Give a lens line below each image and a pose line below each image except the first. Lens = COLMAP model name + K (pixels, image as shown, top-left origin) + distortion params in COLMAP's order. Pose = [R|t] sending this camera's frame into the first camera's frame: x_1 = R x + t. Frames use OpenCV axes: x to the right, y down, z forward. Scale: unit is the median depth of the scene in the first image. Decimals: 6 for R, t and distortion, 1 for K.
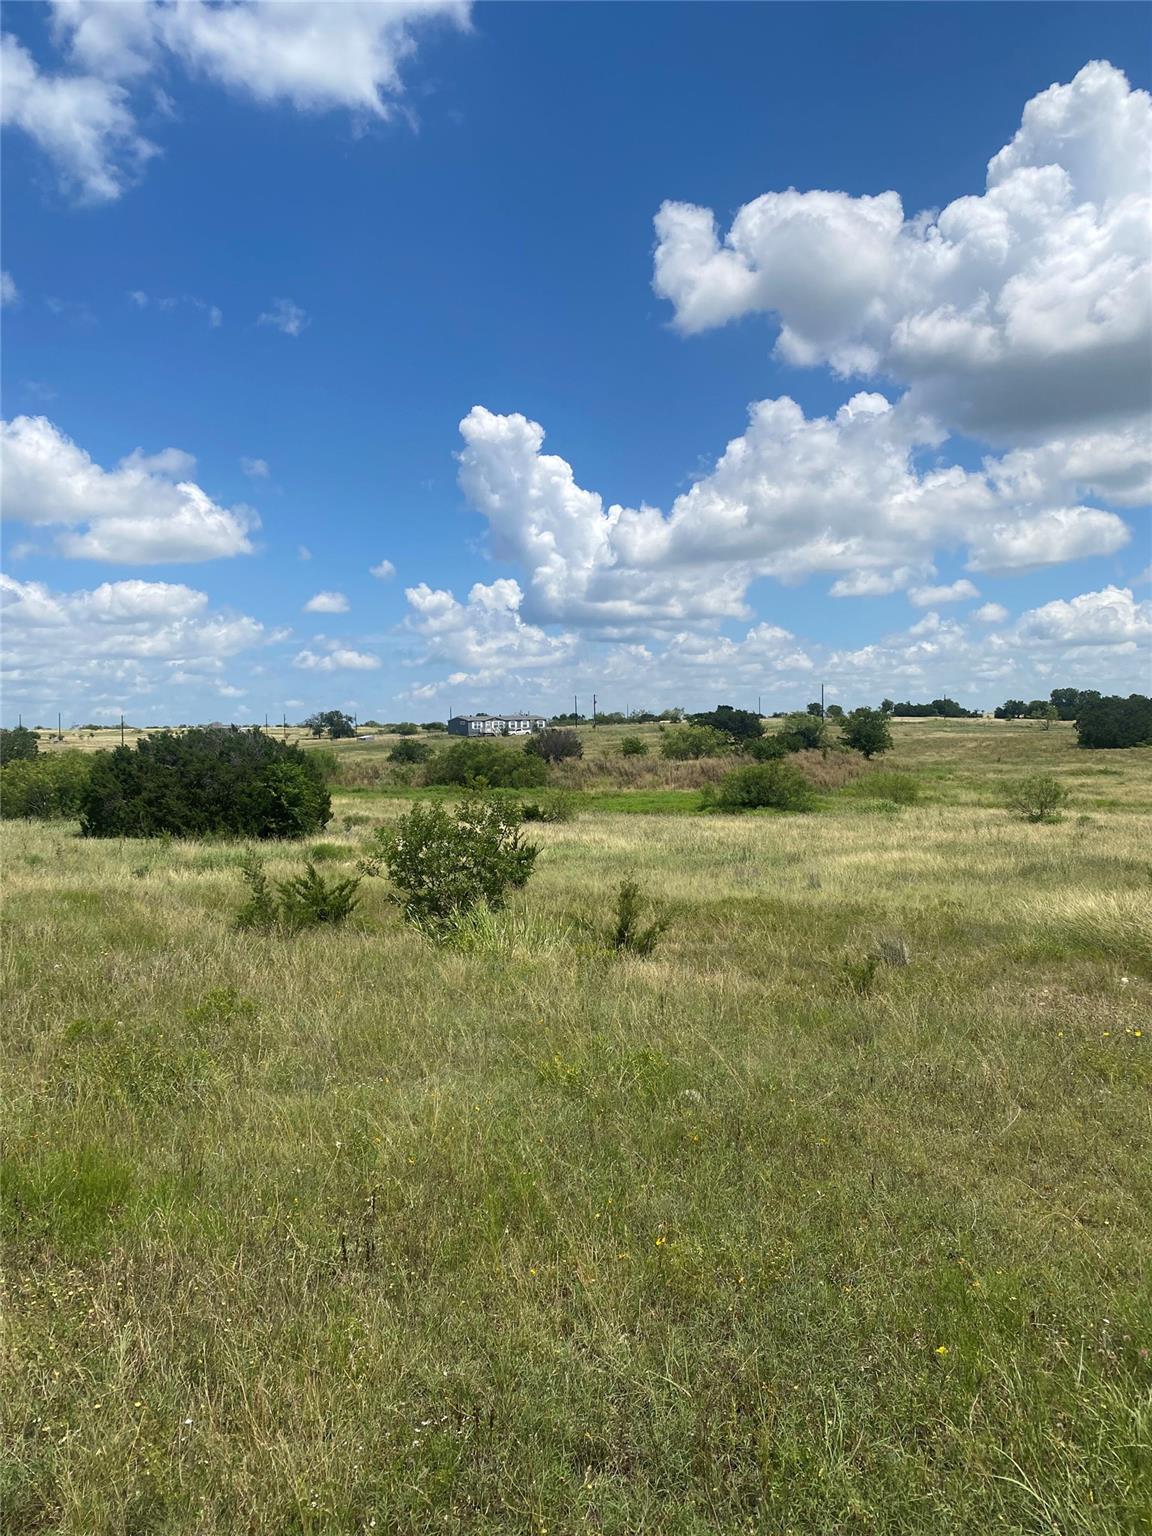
lens RADIAL K [[1168.1, 0, 580.3], [0, 1168.1, 789.1], [0, 0, 1]] dist [0.030584, -0.047522]
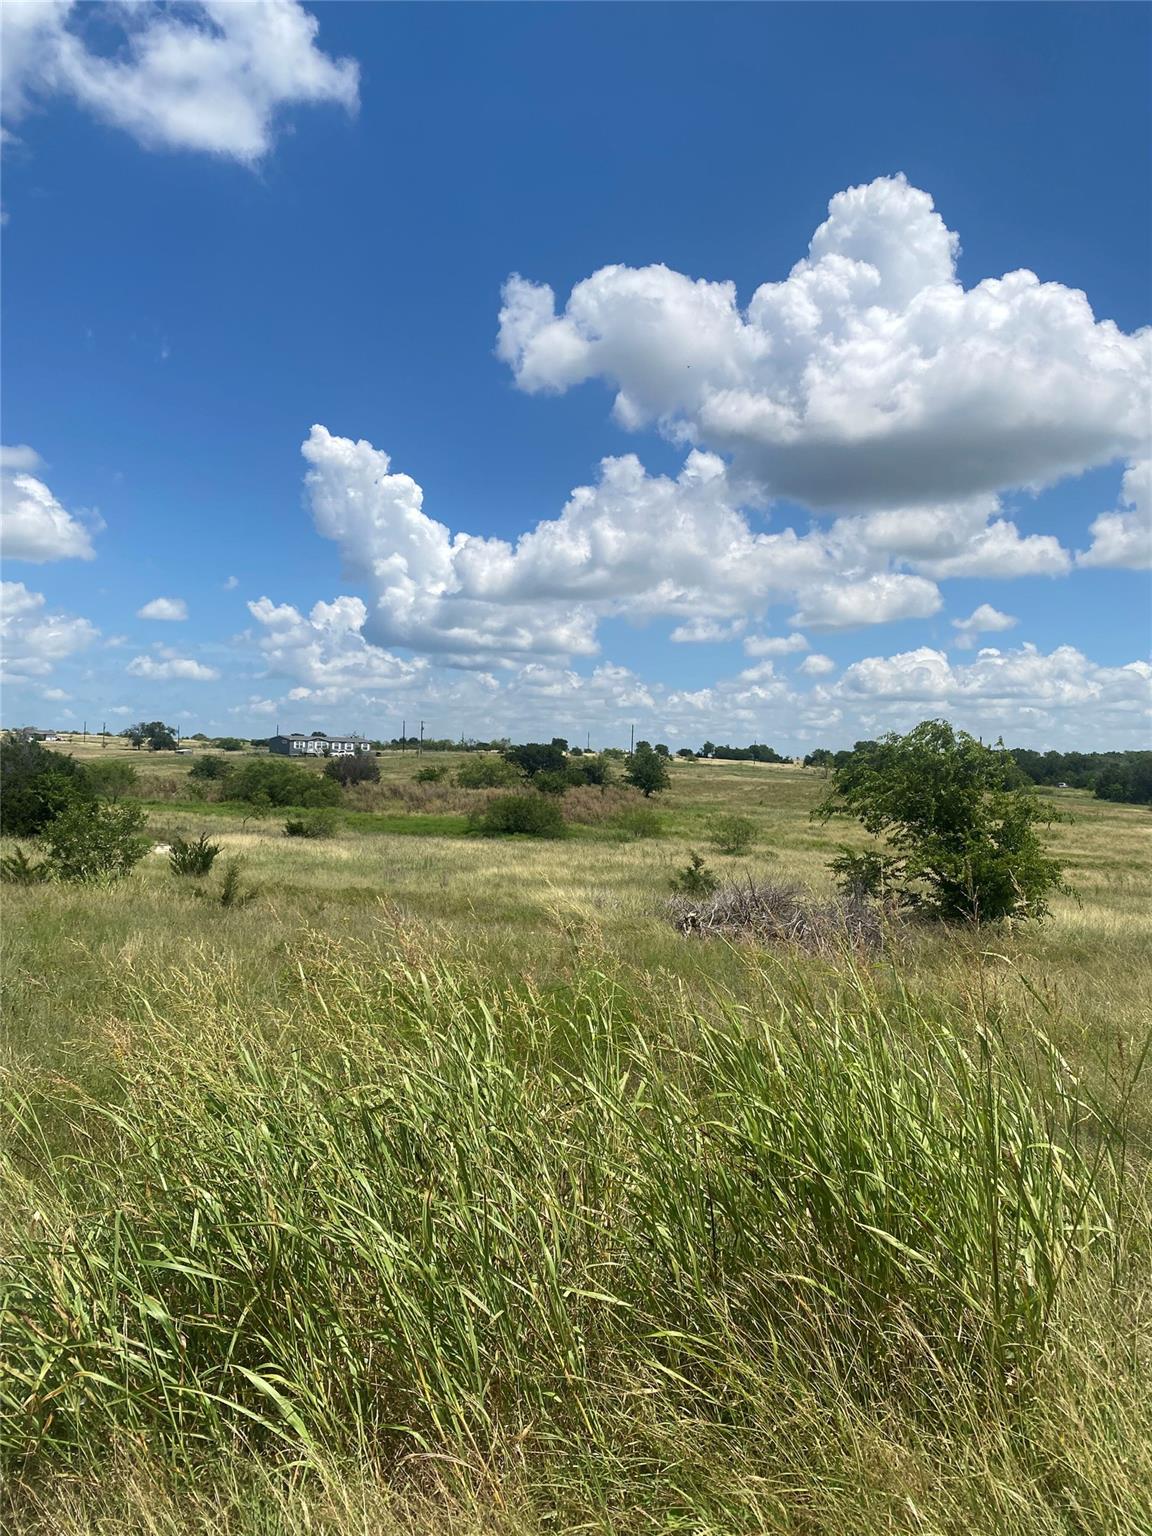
lens RADIAL K [[1168.1, 0, 607.8], [0, 1168.1, 764.7], [0, 0, 1]] dist [0.030584, -0.047522]
pose [[0.986887, 0.052299, 0.152703, 0.045745], [-0.045267, 0.997764, -0.049168, 0.000505], [-0.154933, 0.041611, 0.987048, -0.092904]]
